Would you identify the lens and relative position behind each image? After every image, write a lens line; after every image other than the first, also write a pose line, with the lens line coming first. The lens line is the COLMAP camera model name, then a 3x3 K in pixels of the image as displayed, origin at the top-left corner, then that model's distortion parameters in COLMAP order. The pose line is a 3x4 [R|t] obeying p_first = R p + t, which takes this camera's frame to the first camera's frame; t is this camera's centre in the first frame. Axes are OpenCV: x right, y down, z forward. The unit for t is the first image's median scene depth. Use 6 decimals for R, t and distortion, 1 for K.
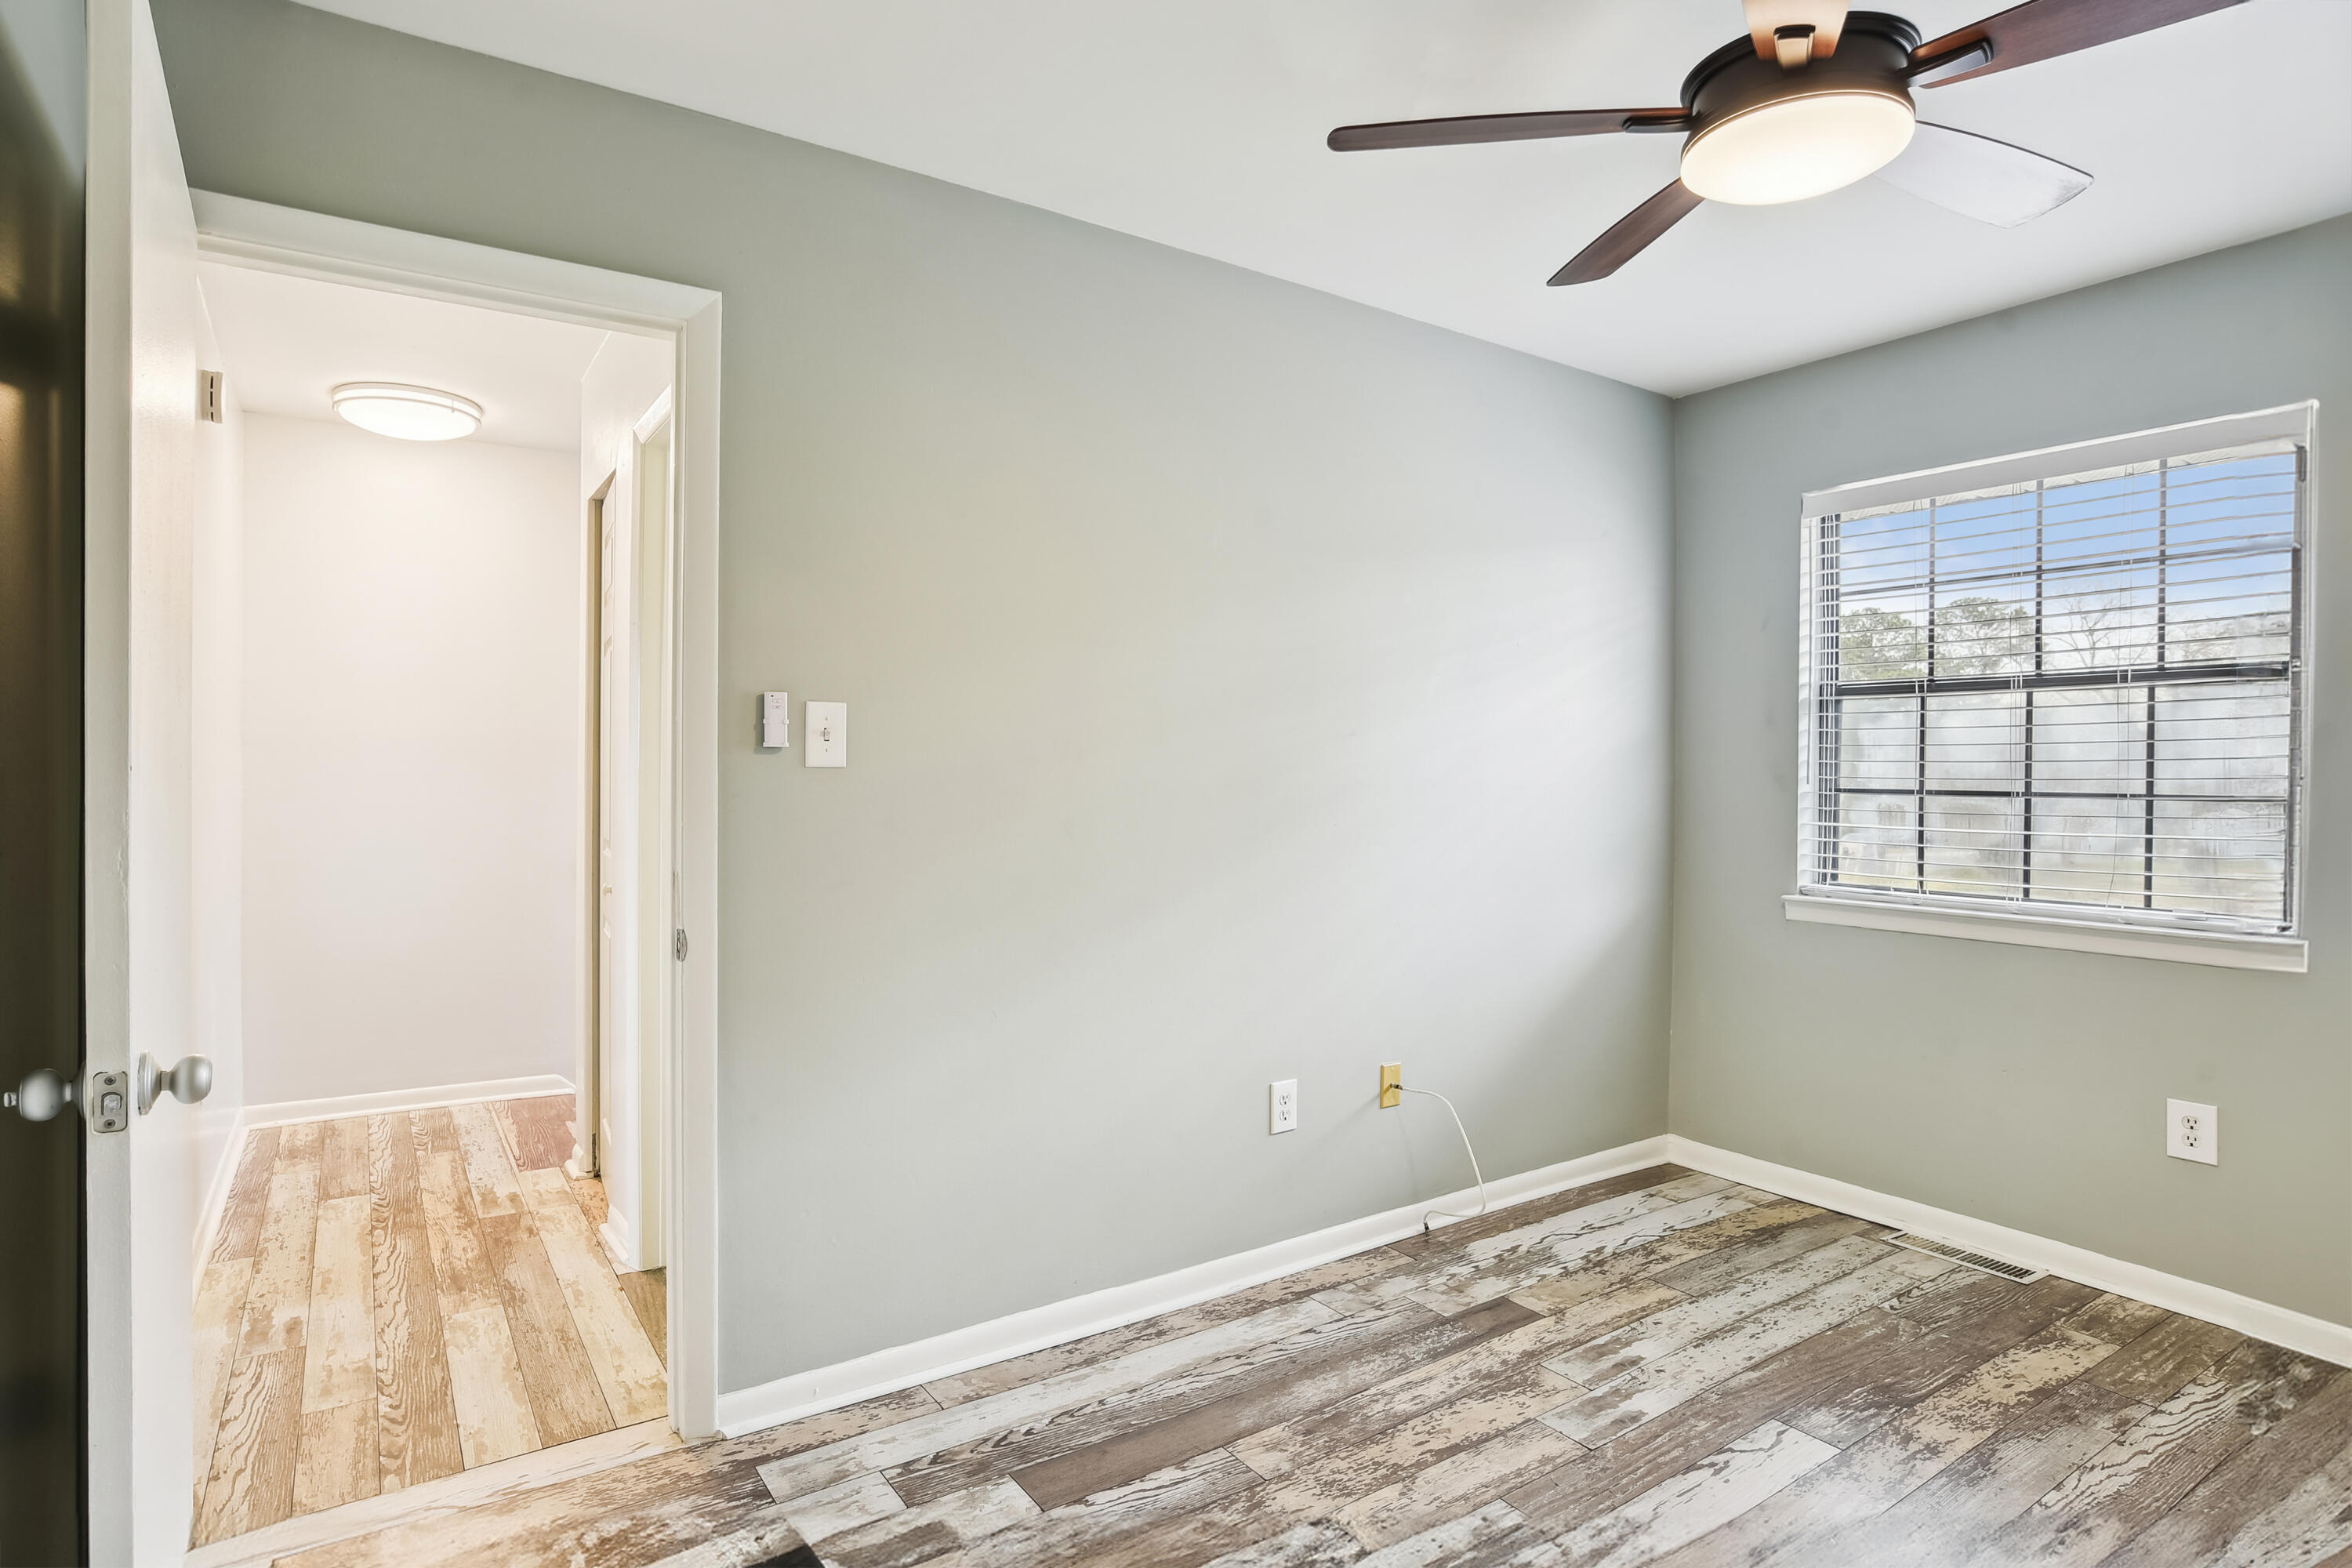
lens RADIAL K [[1220.1, 0, 1111.5], [0, 1220.1, 773.8], [0, 0, 1]] dist [-0.060504, 0.025560]
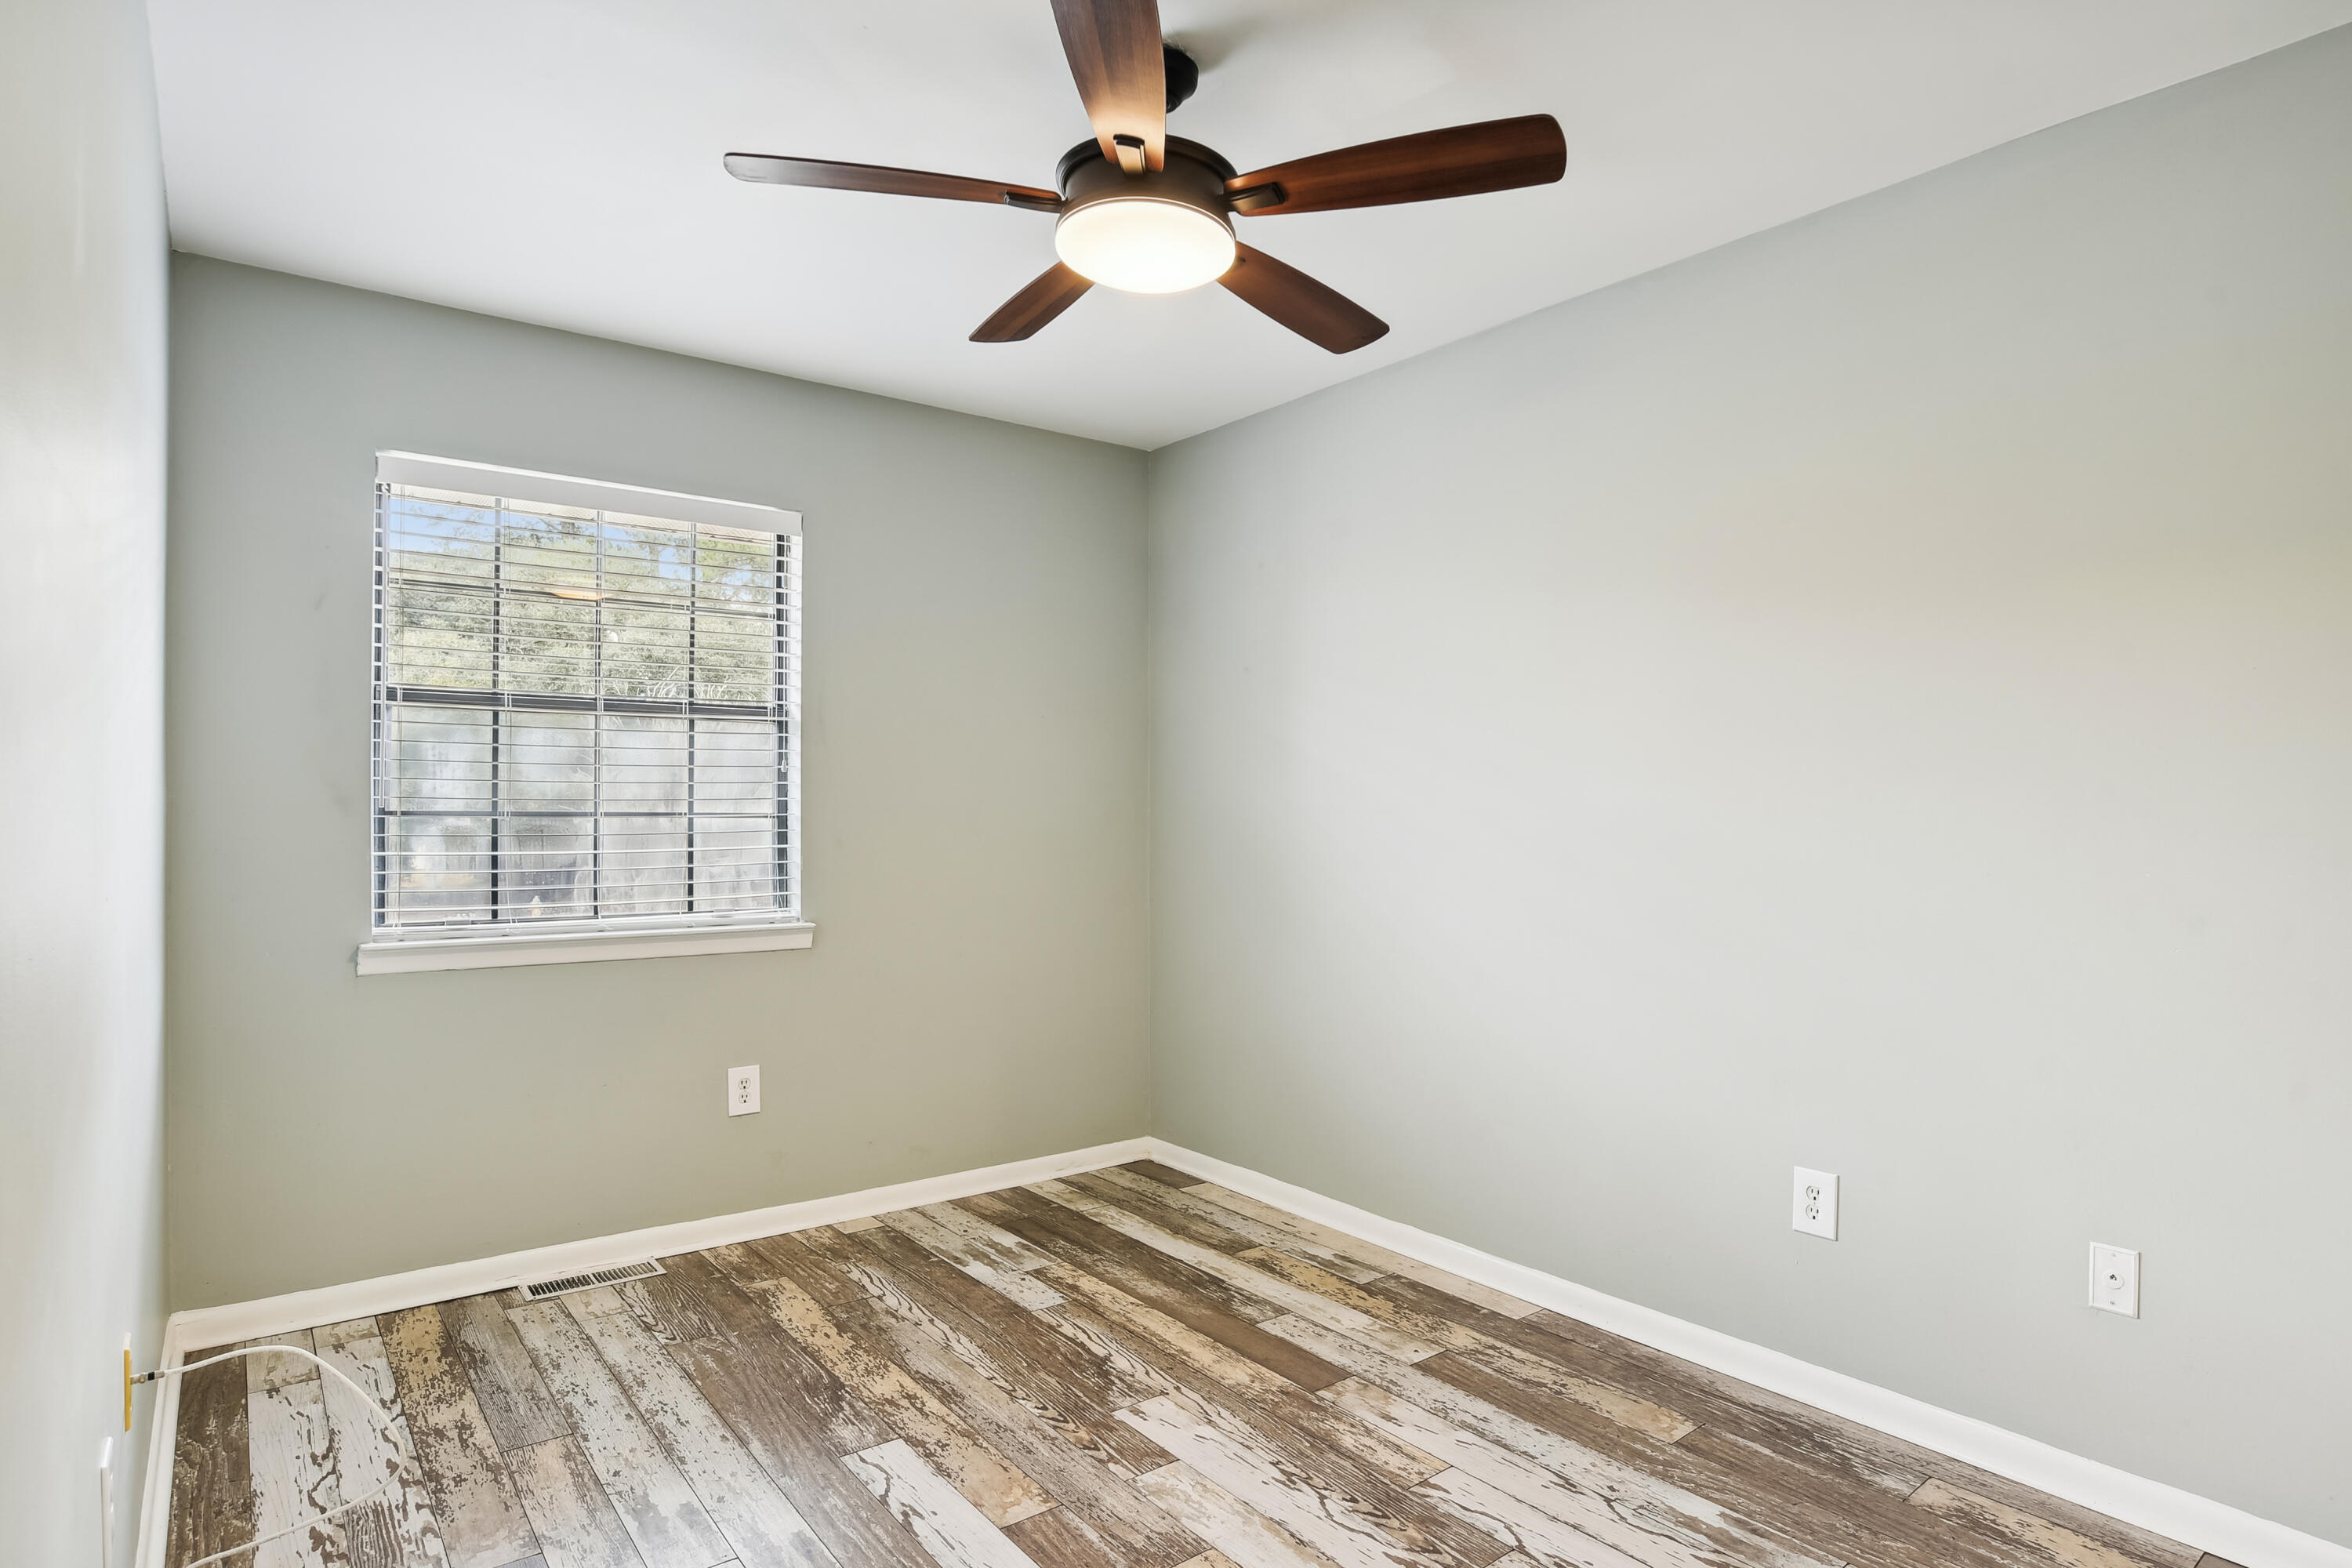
lens RADIAL K [[1238.6, 0, 1177.1], [0, 1238.6, 826.3], [0, 0, 1]] dist [-0.044508, 0.015219]
pose [[-0.100402, -0.025074, 0.994631, -0.377201], [-0.007228, 0.999674, 0.024471, -0.002262], [-0.994921, -0.004732, -0.100551, 0.679979]]
